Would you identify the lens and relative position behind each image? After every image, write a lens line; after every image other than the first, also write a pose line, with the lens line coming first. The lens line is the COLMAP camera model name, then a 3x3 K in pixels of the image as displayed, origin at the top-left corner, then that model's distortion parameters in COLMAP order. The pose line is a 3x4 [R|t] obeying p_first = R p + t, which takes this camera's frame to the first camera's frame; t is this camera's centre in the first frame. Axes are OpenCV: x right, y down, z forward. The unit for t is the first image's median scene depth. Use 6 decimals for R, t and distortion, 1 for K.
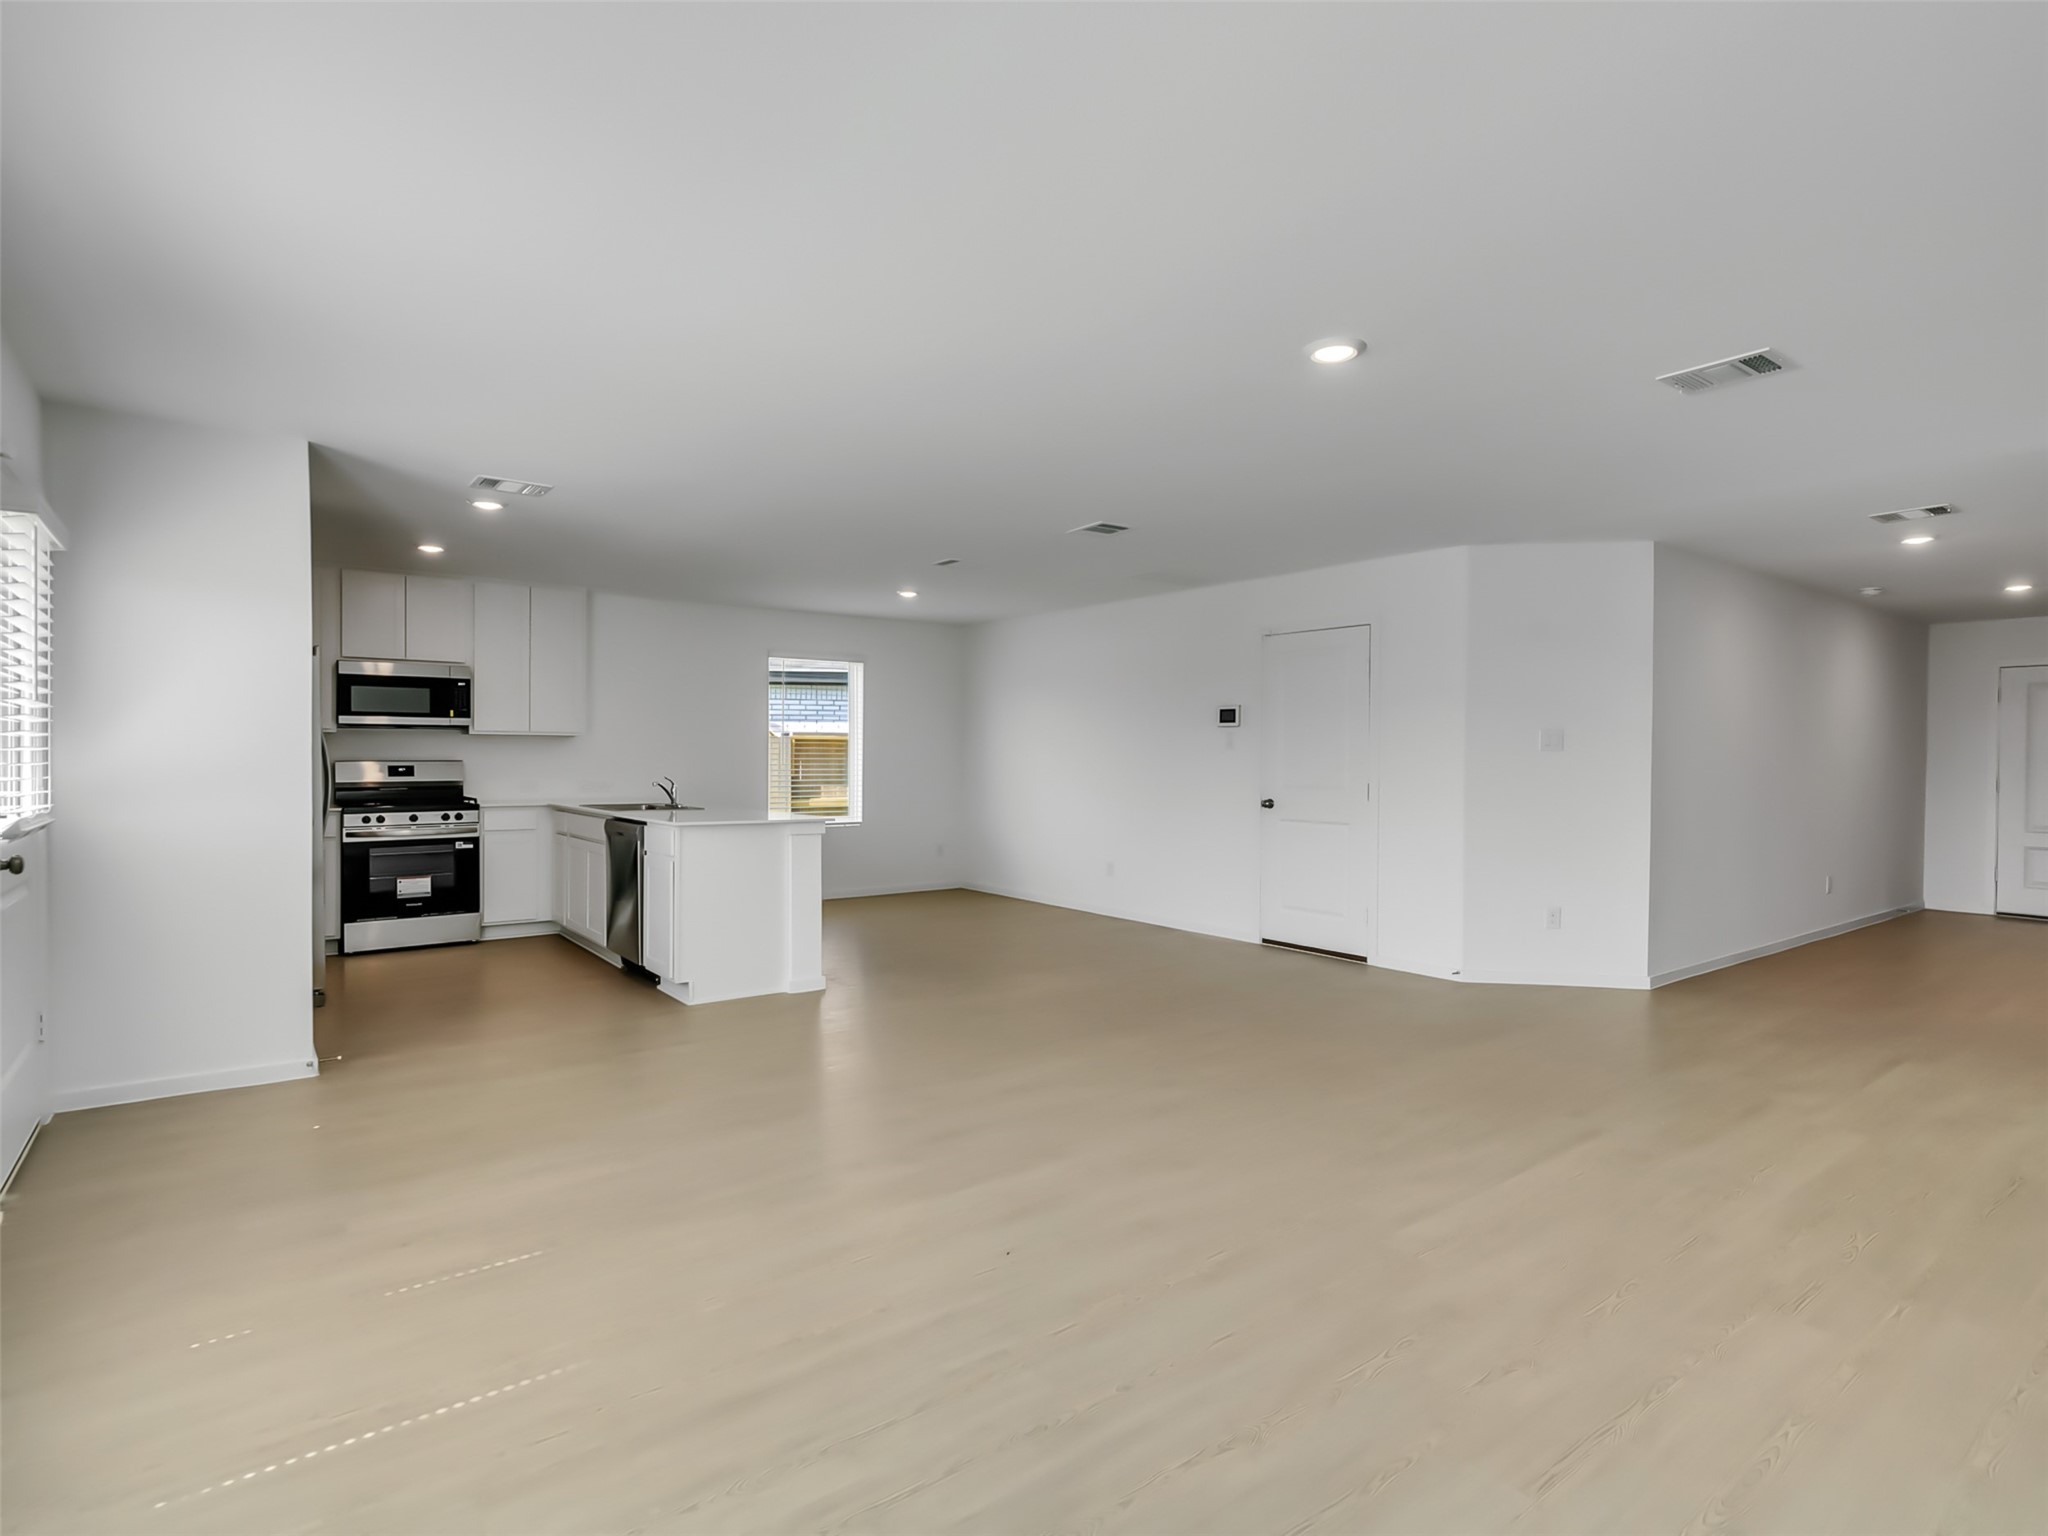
lens RADIAL K [[1049.4, 0, 1001.3], [0, 1049.4, 767.4], [0, 0, 1]] dist [-0.001480, 0.002352]
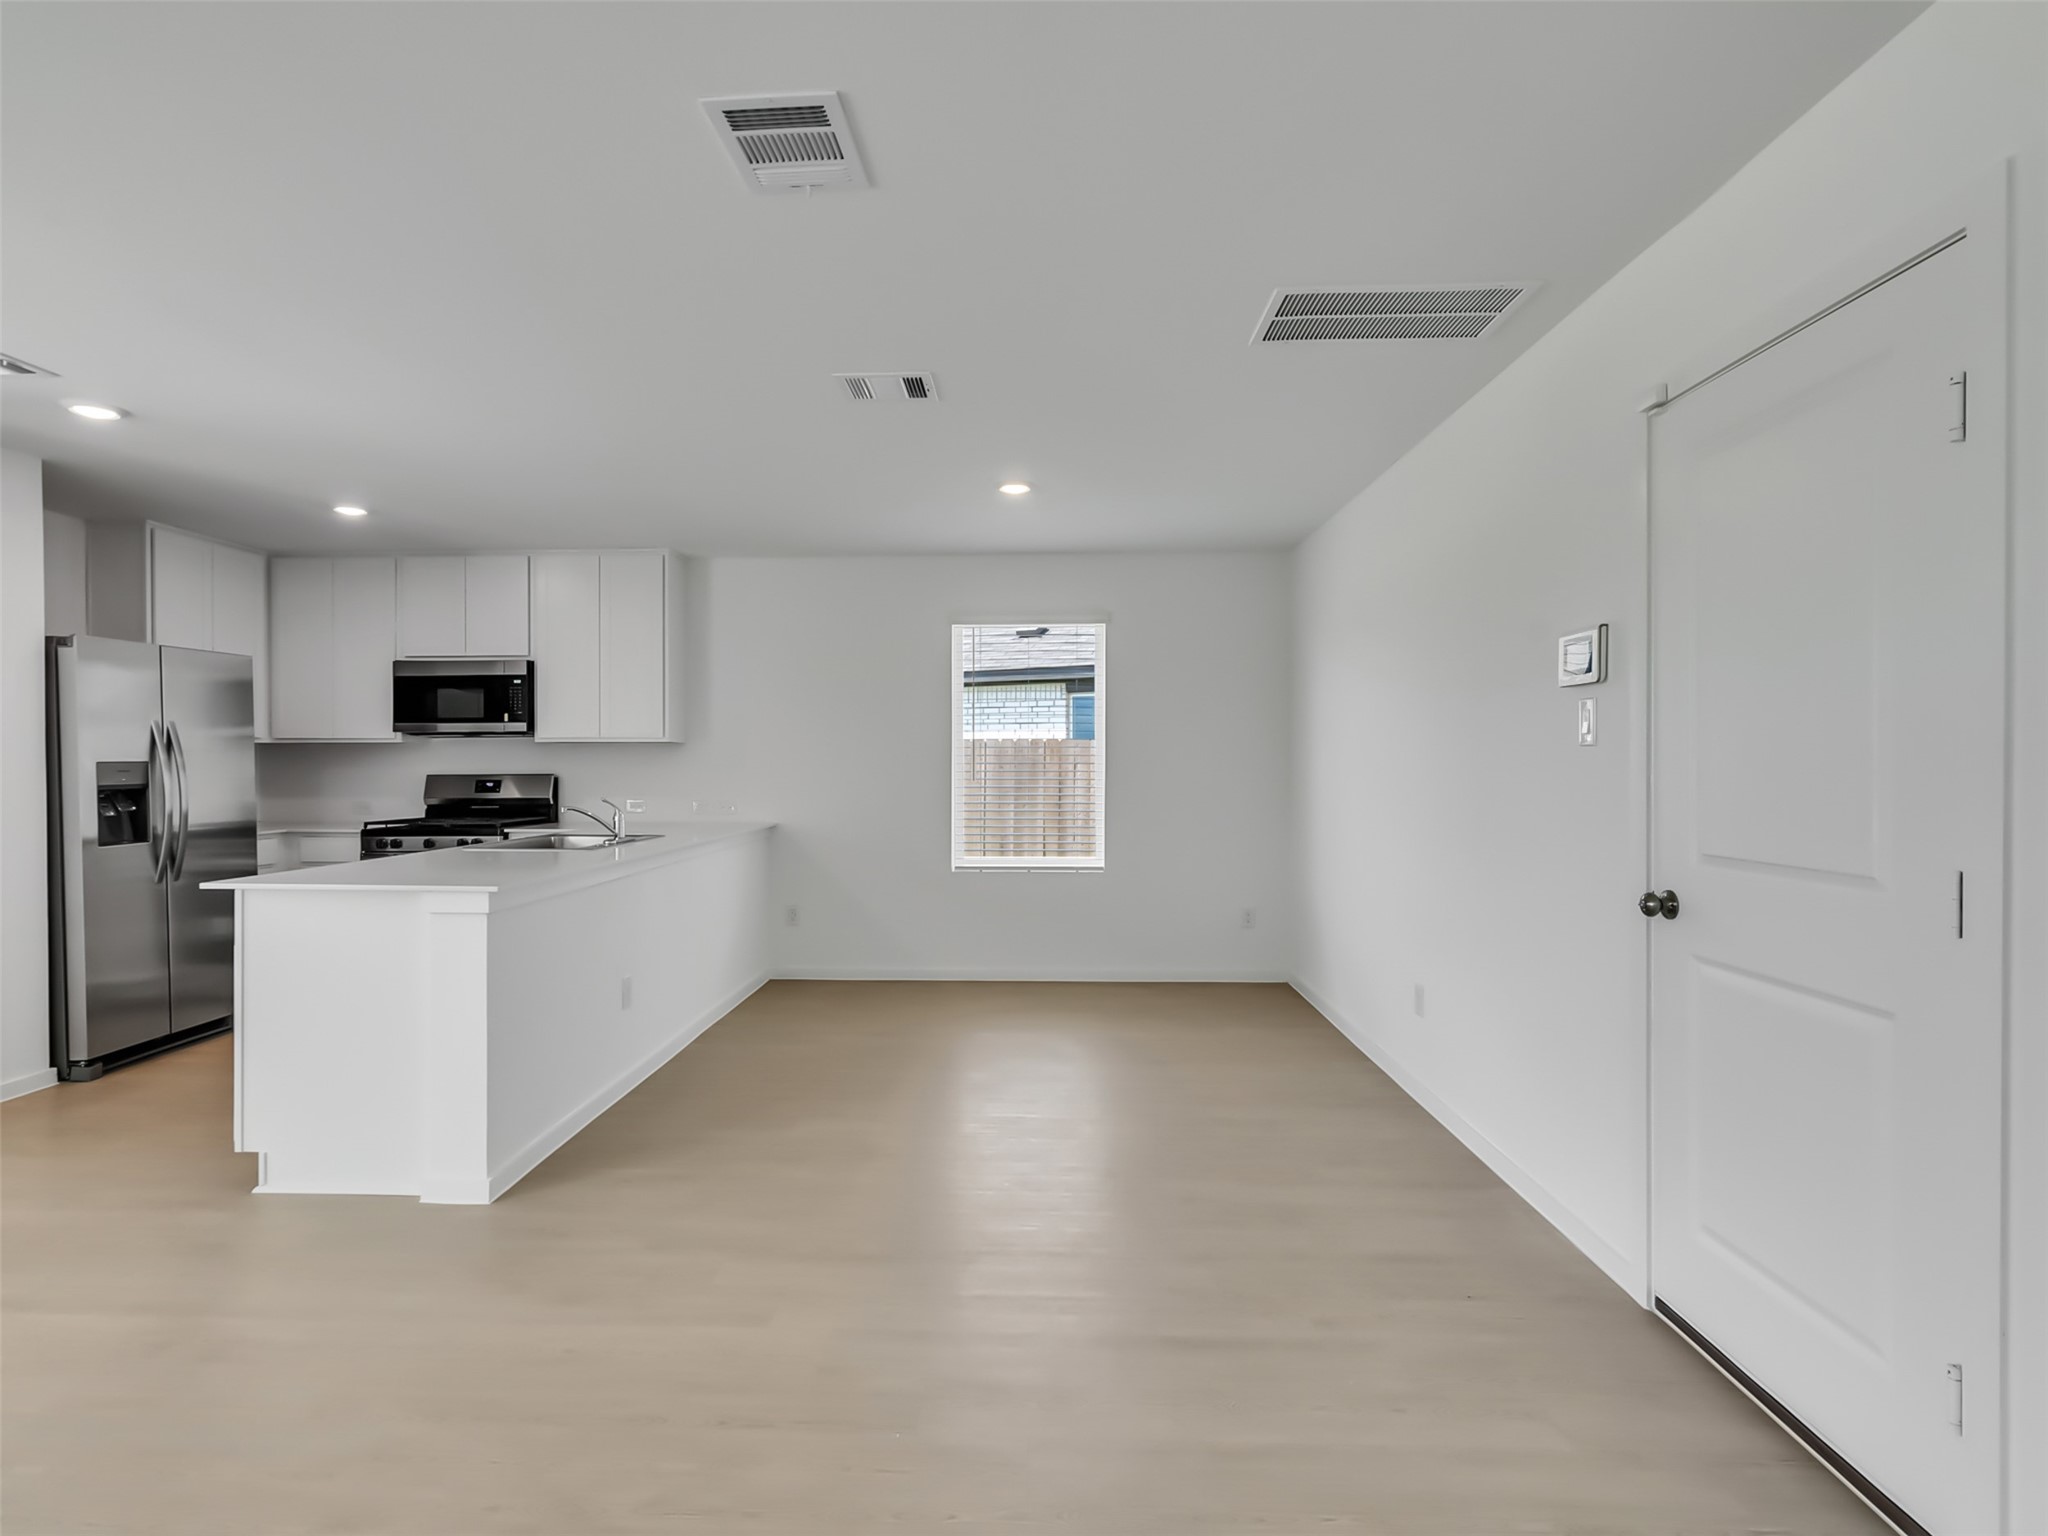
lens RADIAL K [[1049.4, 0, 1001.3], [0, 1049.4, 767.4], [0, 0, 1]] dist [-0.001480, 0.002352]
pose [[0.778216, -0.003028, -0.627989, 0.307713], [-0.002358, 0.999967, -0.007744, -0.006643], [0.627992, 0.007507, 0.778183, 0.617046]]
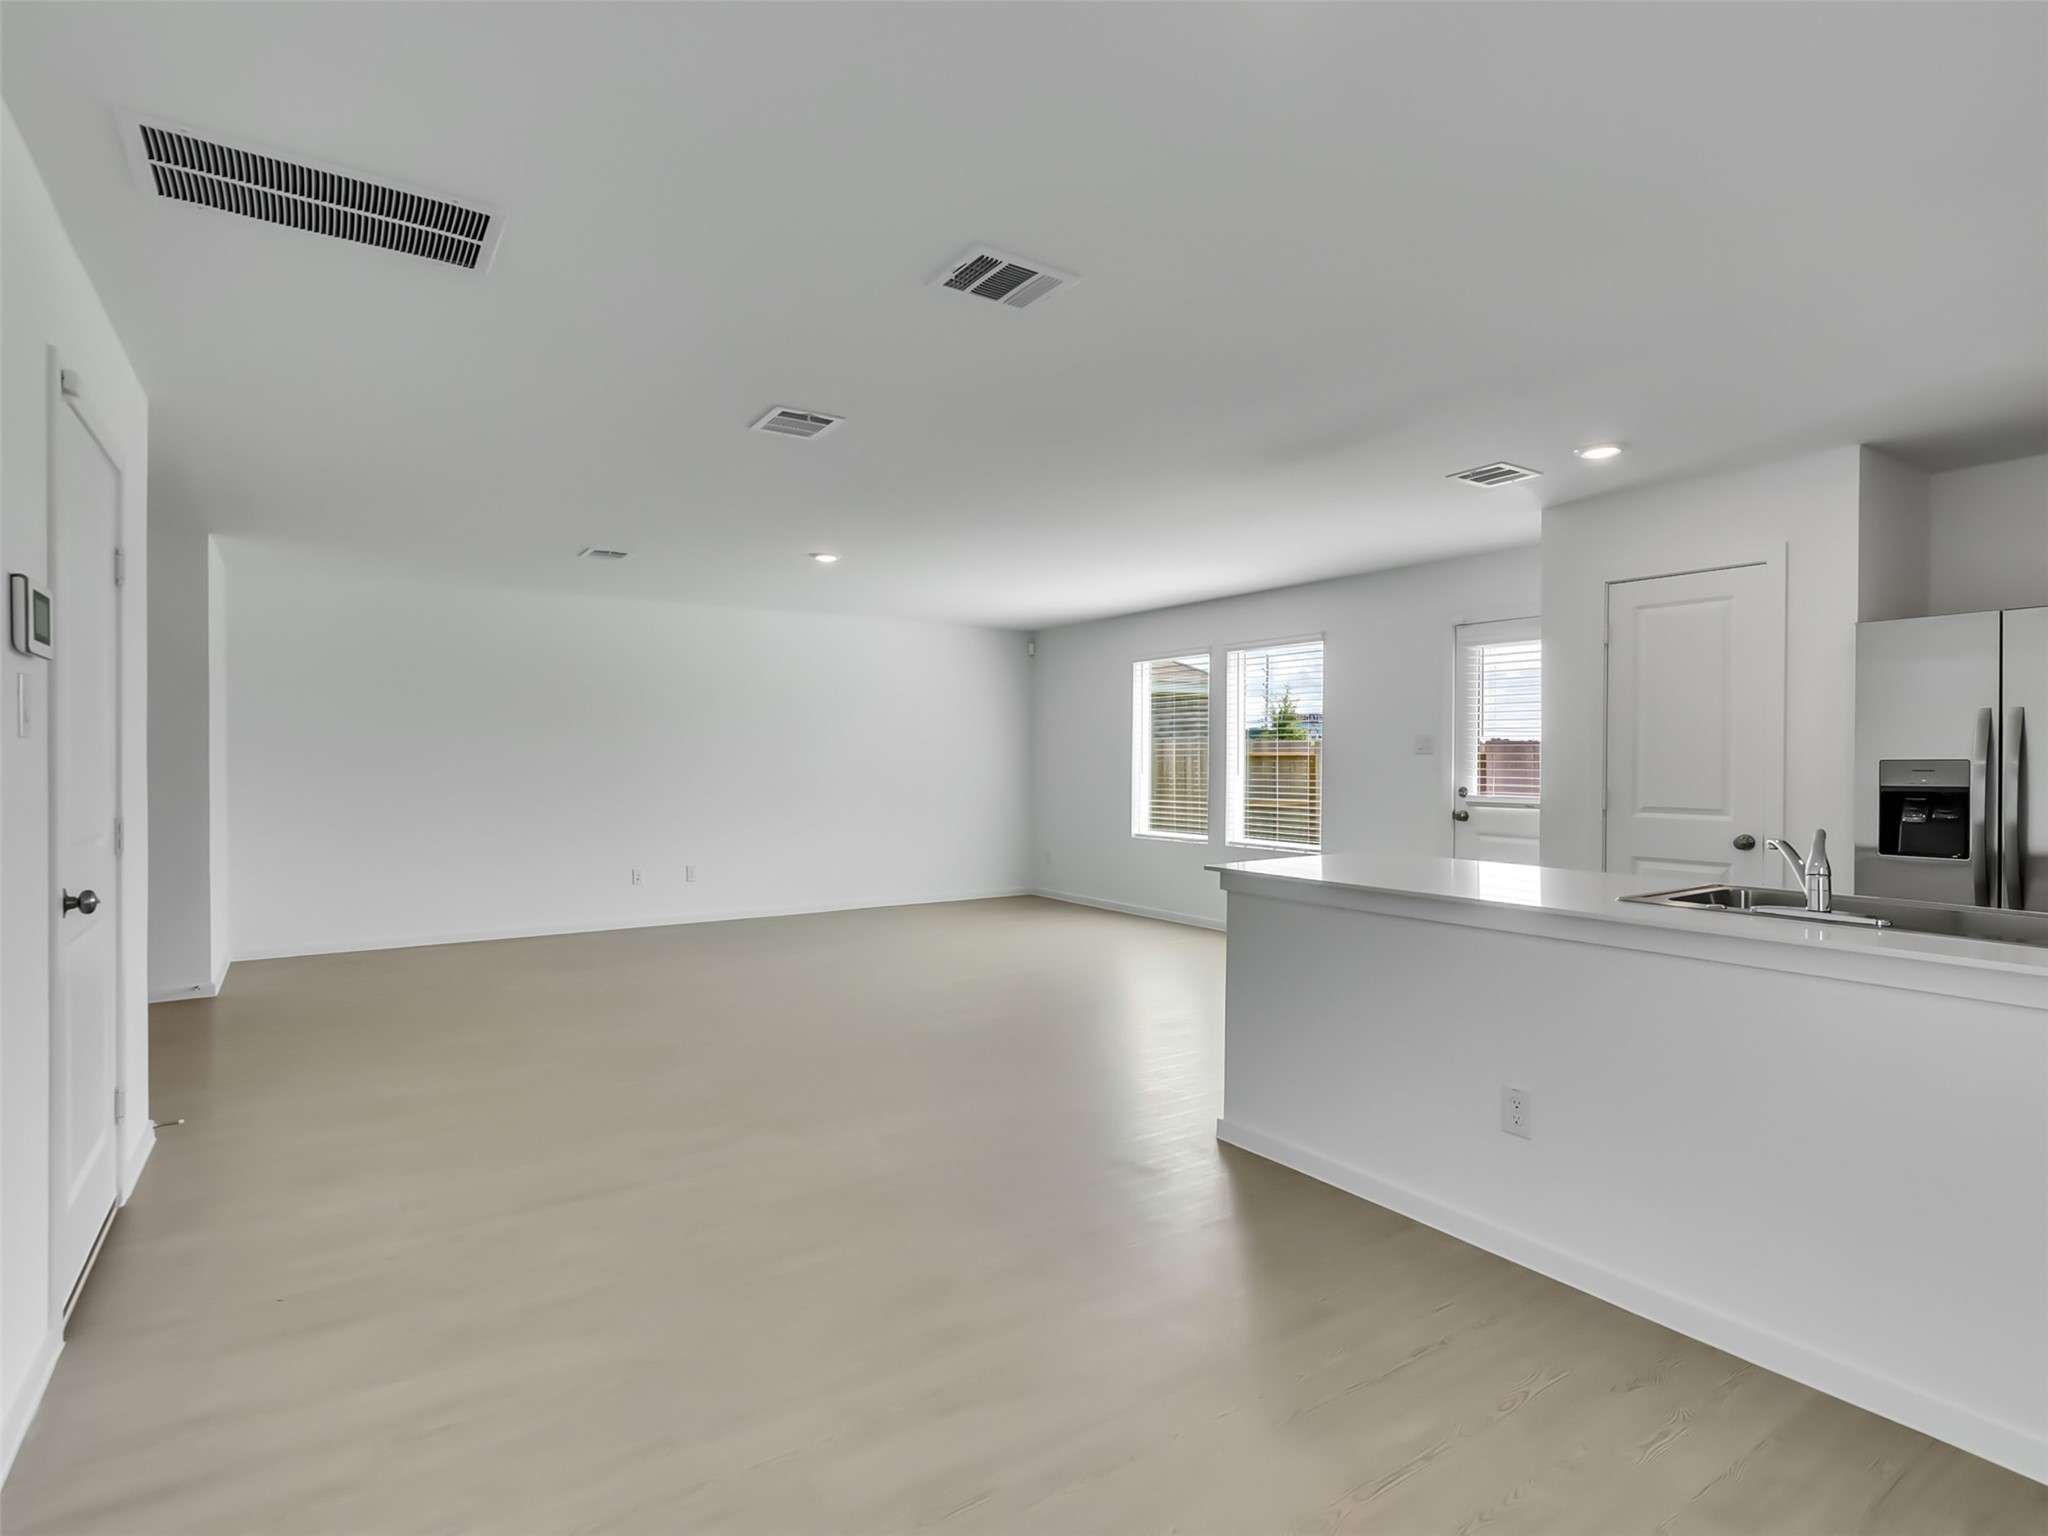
lens RADIAL K [[1048.7, 0, 1006.7], [0, 1048.7, 767.2], [0, 0, 1]] dist [-0.001580, 0.000935]
pose [[-0.998730, -0.007935, 0.049759, -0.059084], [-0.006926, 0.999768, 0.020415, -0.017688], [-0.049910, 0.020045, -0.998553, 1.347762]]
